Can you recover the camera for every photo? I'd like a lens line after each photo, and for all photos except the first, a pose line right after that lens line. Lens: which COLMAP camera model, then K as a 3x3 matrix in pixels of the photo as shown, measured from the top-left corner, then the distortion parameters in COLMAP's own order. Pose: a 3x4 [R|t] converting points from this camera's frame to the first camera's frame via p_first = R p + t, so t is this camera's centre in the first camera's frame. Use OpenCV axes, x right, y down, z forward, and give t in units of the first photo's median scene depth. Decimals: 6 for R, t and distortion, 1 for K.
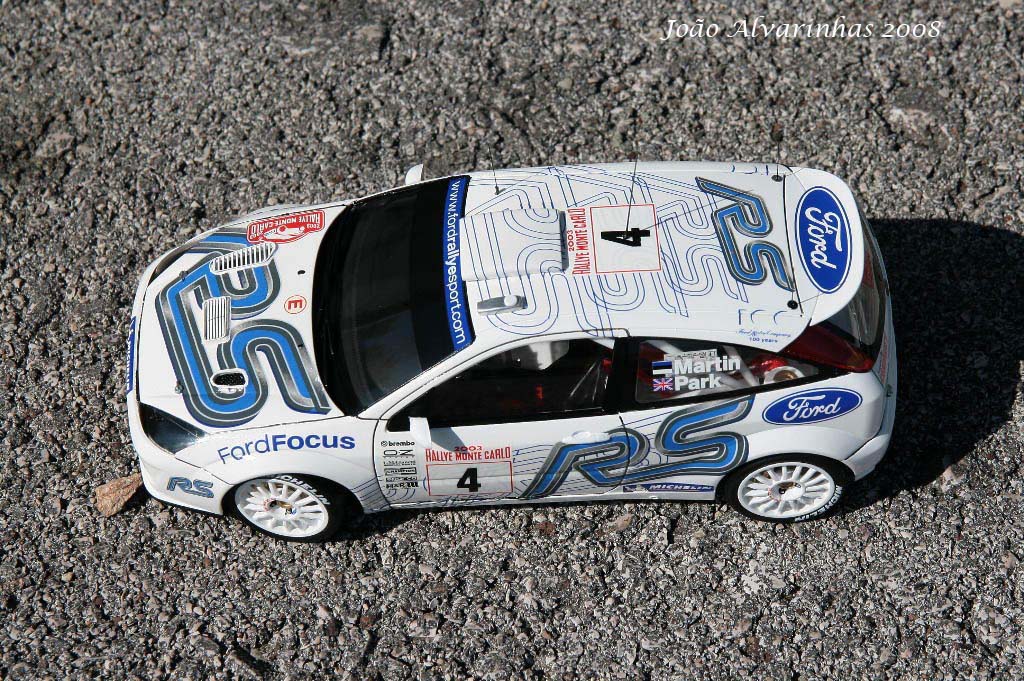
lens RADIAL K [[2676.7, 0, 512.5], [0, 2676.7, 326.3], [0, 0, 1]] dist [-0.012998, 0.286311]
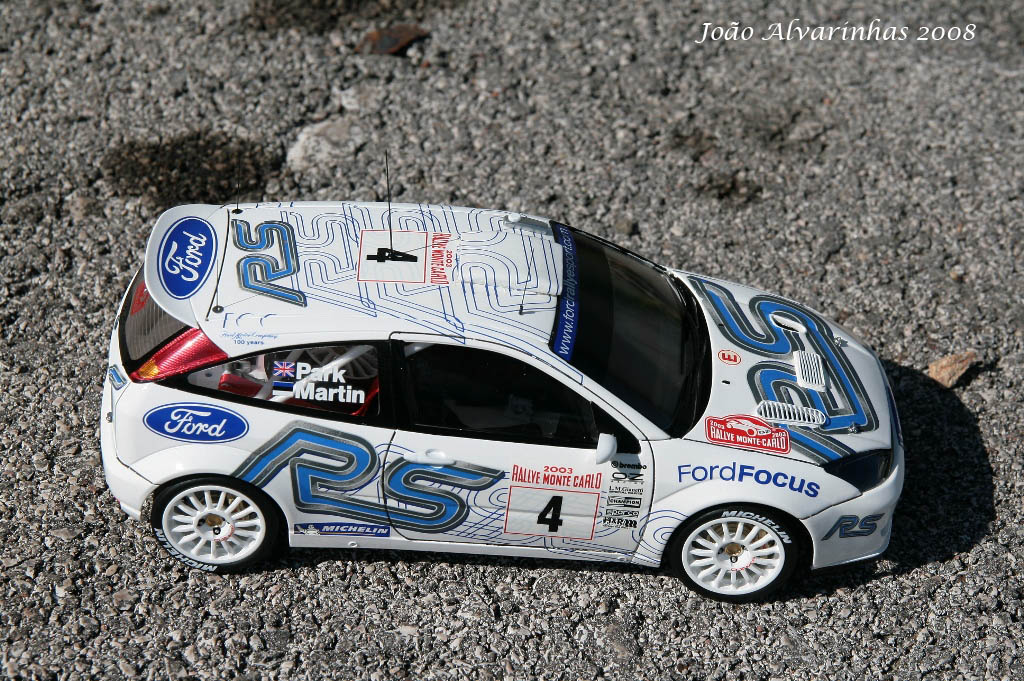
lens RADIAL K [[2490.7, 0, 512.0], [0, 2490.7, 340.5], [0, 0, 1]] dist [-0.051522, 0.148453]
pose [[-0.997935, -0.061526, 0.018438, -0.019030], [0.018062, 0.006671, 0.999815, -0.910618], [-0.061637, 0.998083, -0.005546, 1.006437]]
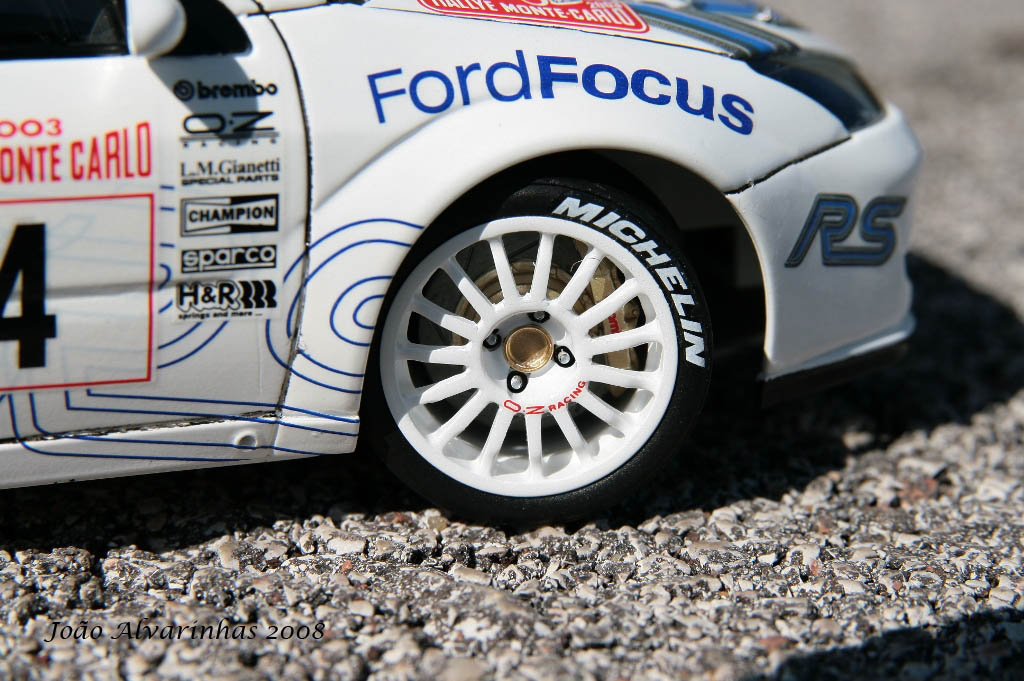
lens RADIAL K [[2584.9, 0, 512.0], [0, 2584.9, 340.5], [0, 0, 1]] dist [-0.221076, -0.086712]
pose [[-0.958999, 0.106607, -0.262594, 0.002994], [-0.218038, 0.314391, 0.923914, -0.320758], [0.181053, 0.943289, -0.278256, 1.157635]]
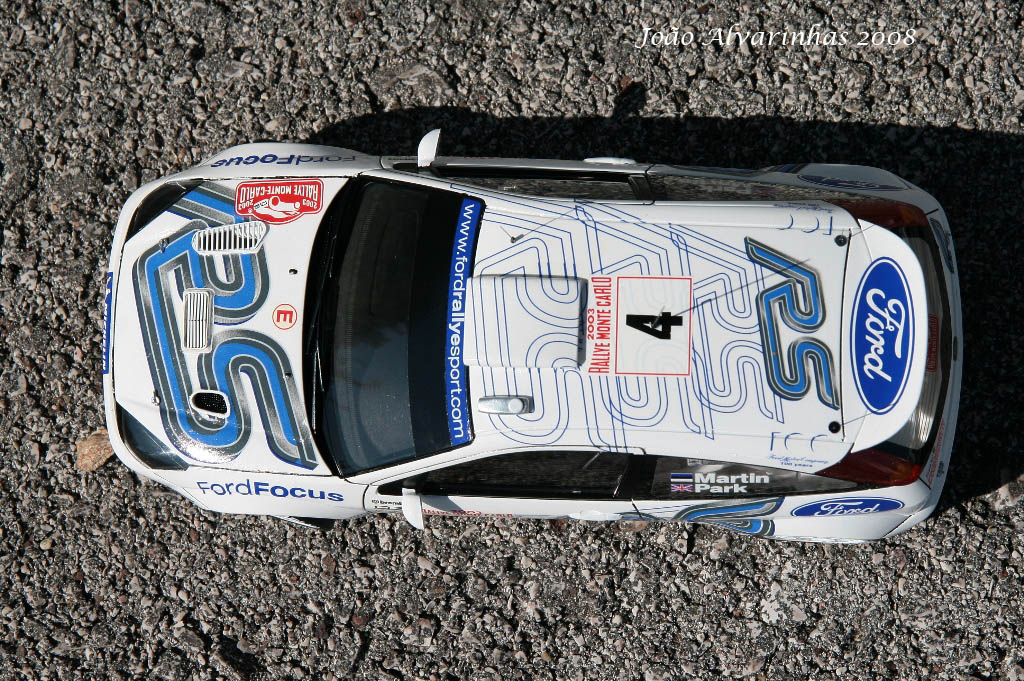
lens RADIAL K [[2758.5, 0, 512.0], [0, 2758.5, 340.5], [0, 0, 1]] dist [-0.033783, 0.840464]
pose [[0.996017, 0.074779, -0.048561, 0.039183], [-0.038870, 0.854313, 0.518304, -0.480180], [0.080245, -0.514352, 0.853817, 0.220711]]
